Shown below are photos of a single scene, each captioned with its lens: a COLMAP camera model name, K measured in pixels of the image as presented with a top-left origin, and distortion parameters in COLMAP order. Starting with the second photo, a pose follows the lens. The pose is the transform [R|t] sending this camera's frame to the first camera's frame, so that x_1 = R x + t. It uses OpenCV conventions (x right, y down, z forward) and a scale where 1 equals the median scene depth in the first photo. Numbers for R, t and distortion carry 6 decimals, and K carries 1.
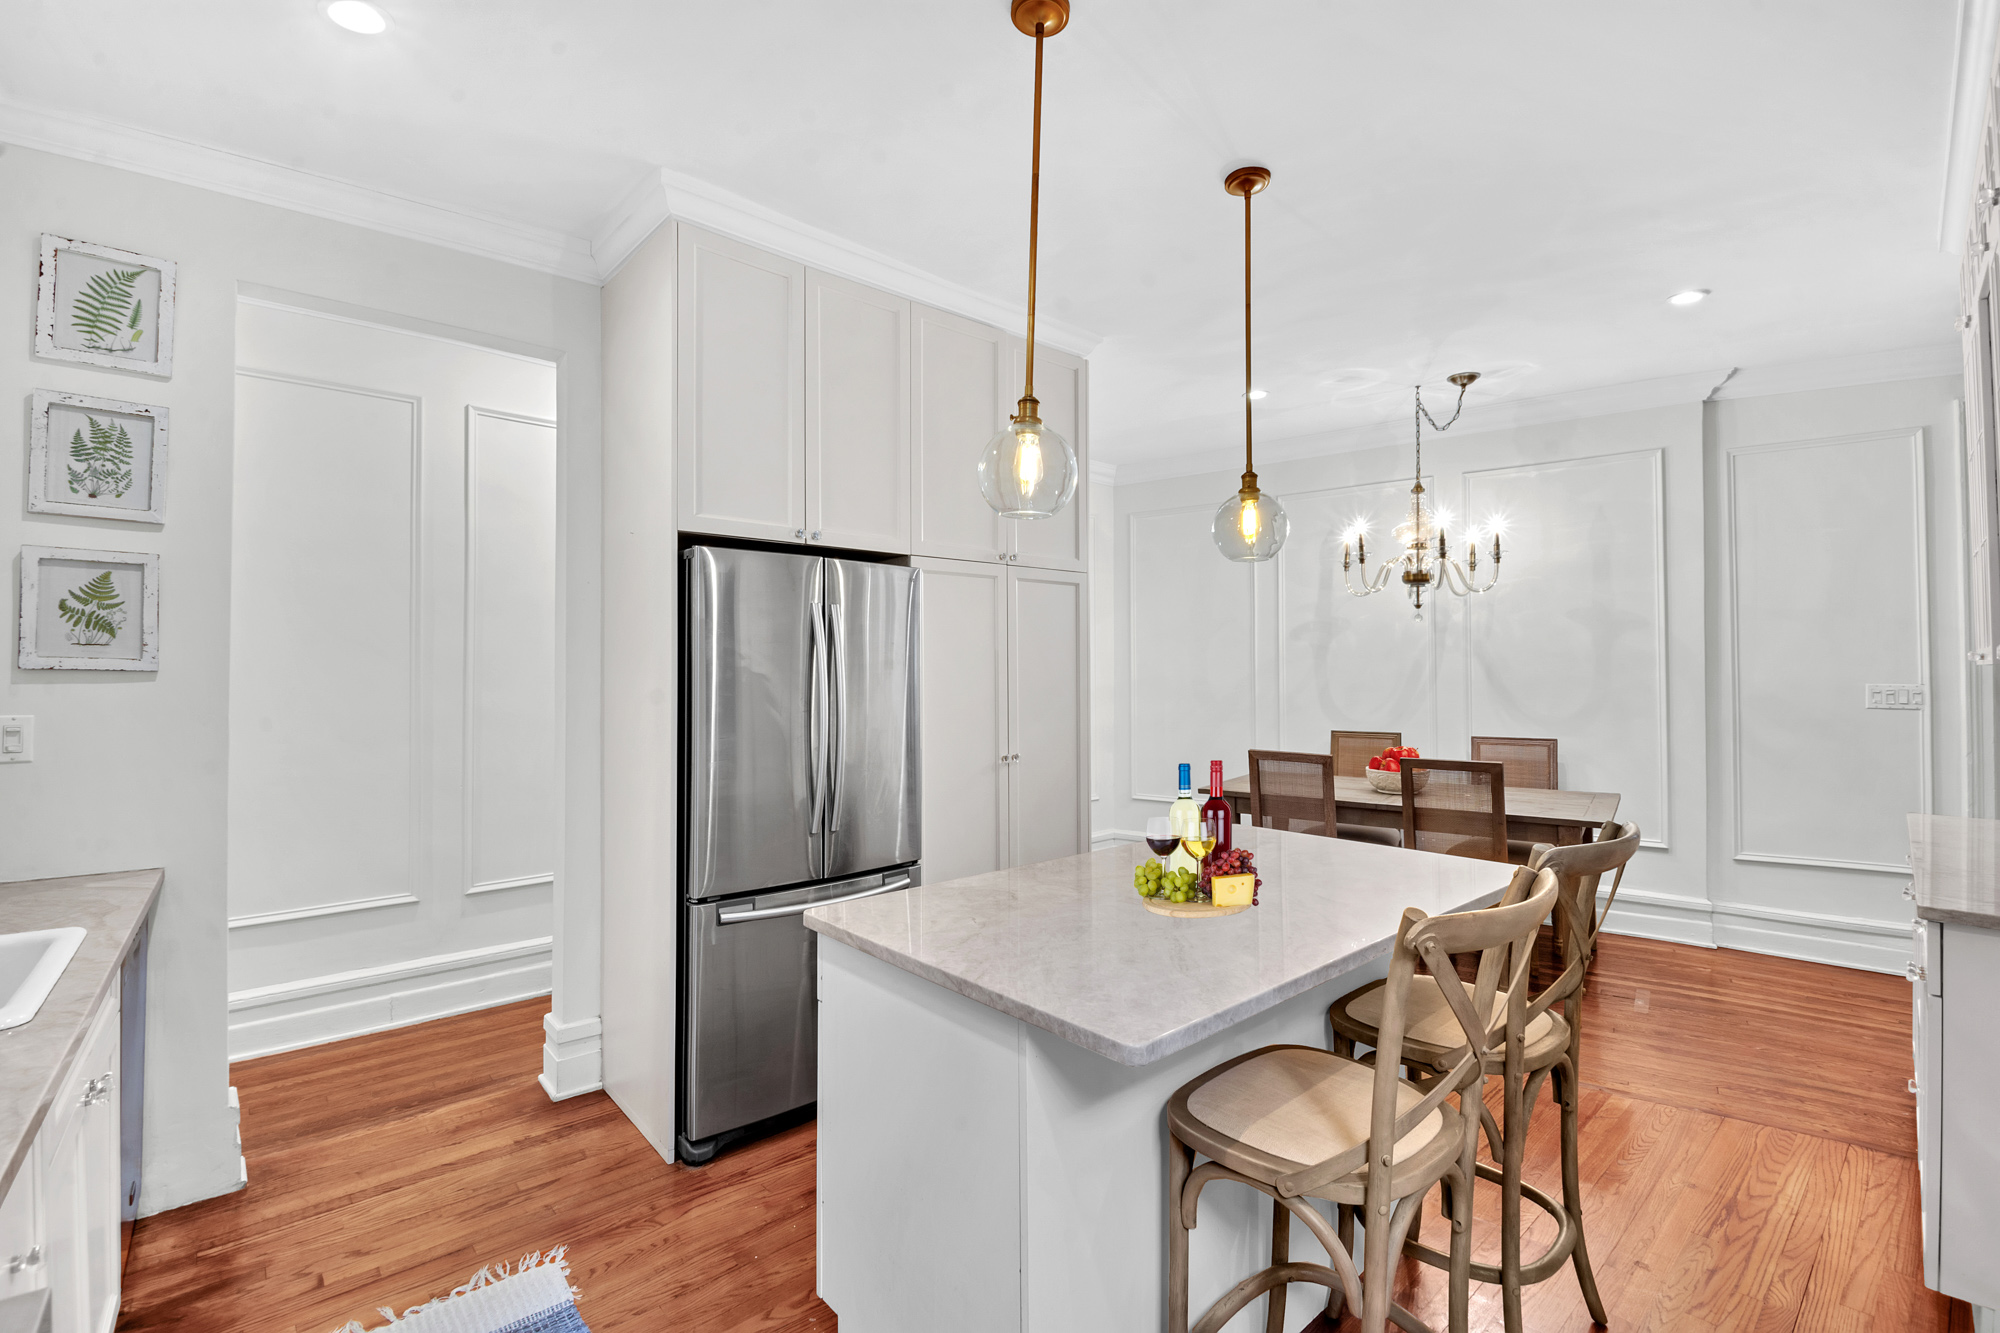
lens RADIAL K [[929.7, 0, 997.5], [0, 929.7, 643.7], [0, 0, 1]] dist [-0.000155, -0.013276]
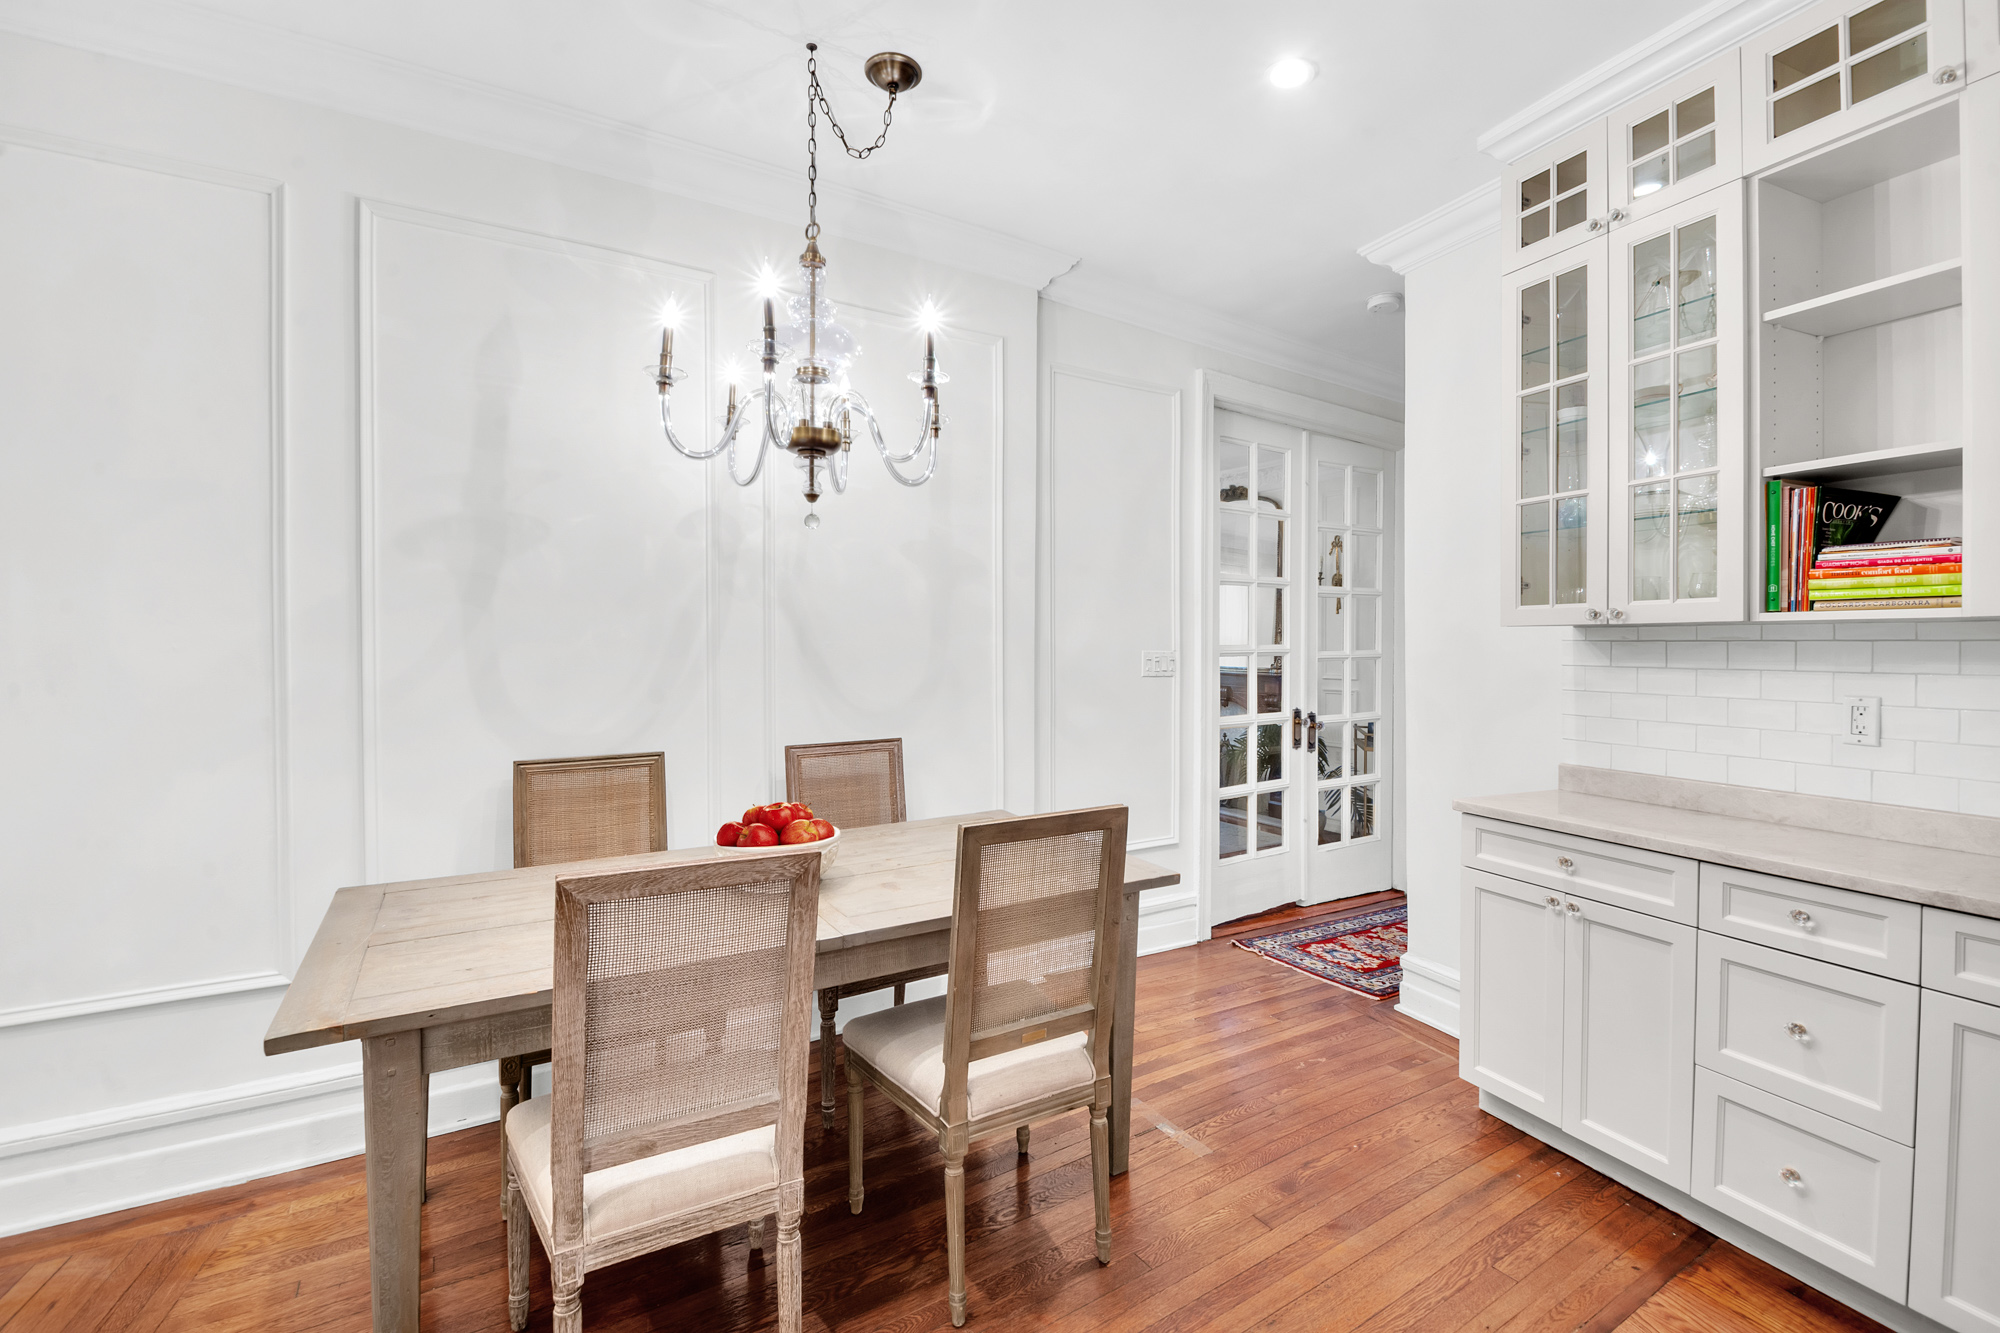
lens RADIAL K [[876.5, 0, 1012.3], [0, 876.5, 656.1], [0, 0, 1]] dist [0.003428, -0.010486]
pose [[0.356810, -0.011405, 0.934107, 0.058659], [-0.032158, 0.999183, 0.024483, 0.029264], [-0.933623, -0.038775, 0.356152, 0.752108]]
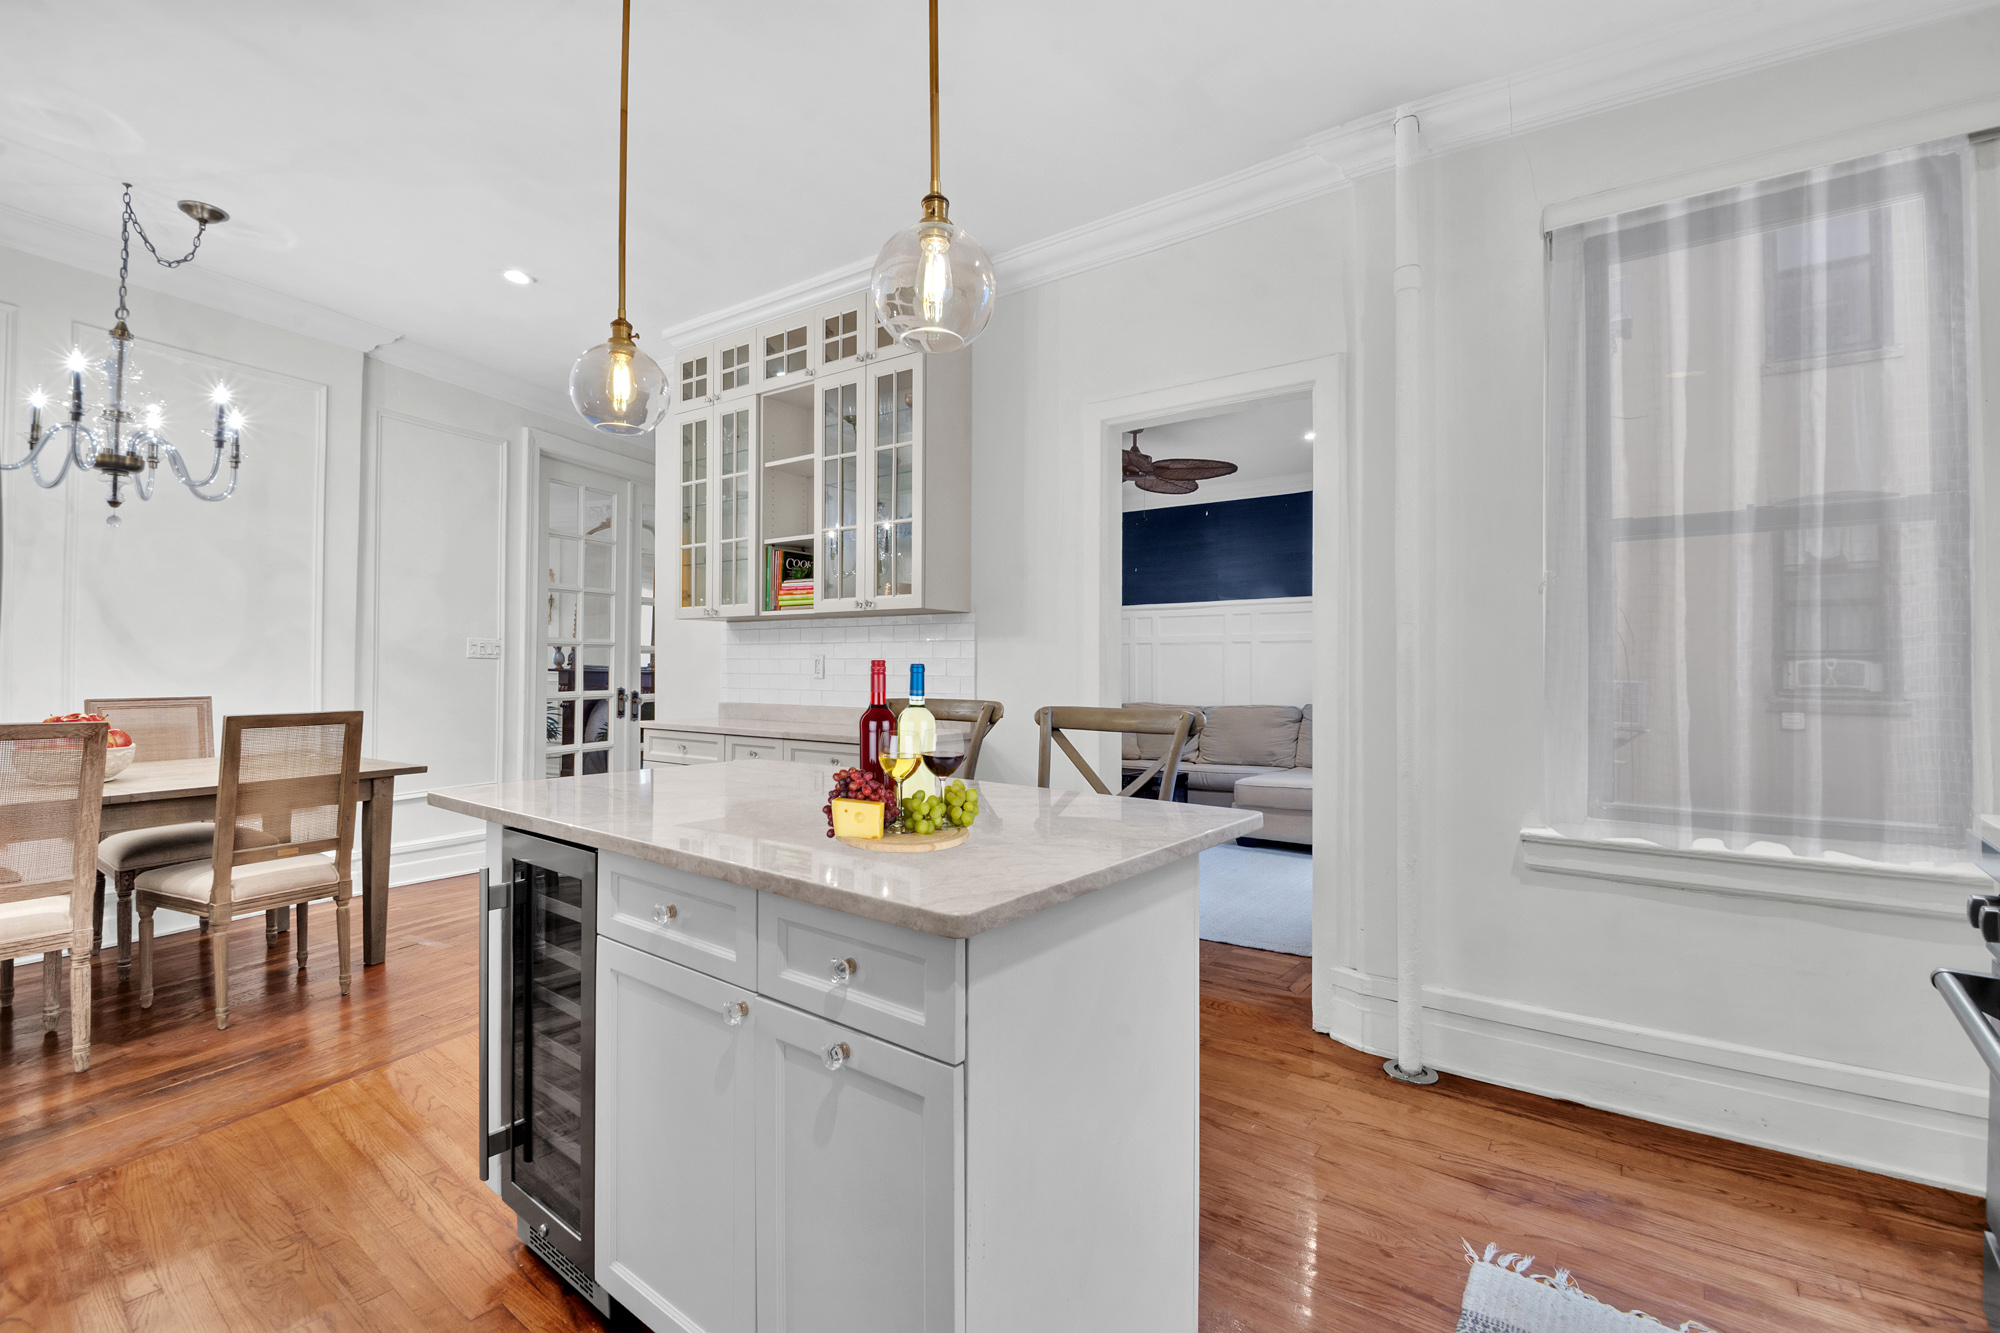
lens RADIAL K [[876.5, 0, 1012.3], [0, 876.5, 656.1], [0, 0, 1]] dist [0.003428, -0.010486]
pose [[-0.197438, 0.013031, 0.980229, -0.308020], [-0.040620, 0.998944, -0.021461, 0.059460], [-0.979473, -0.044054, -0.196701, 0.487511]]
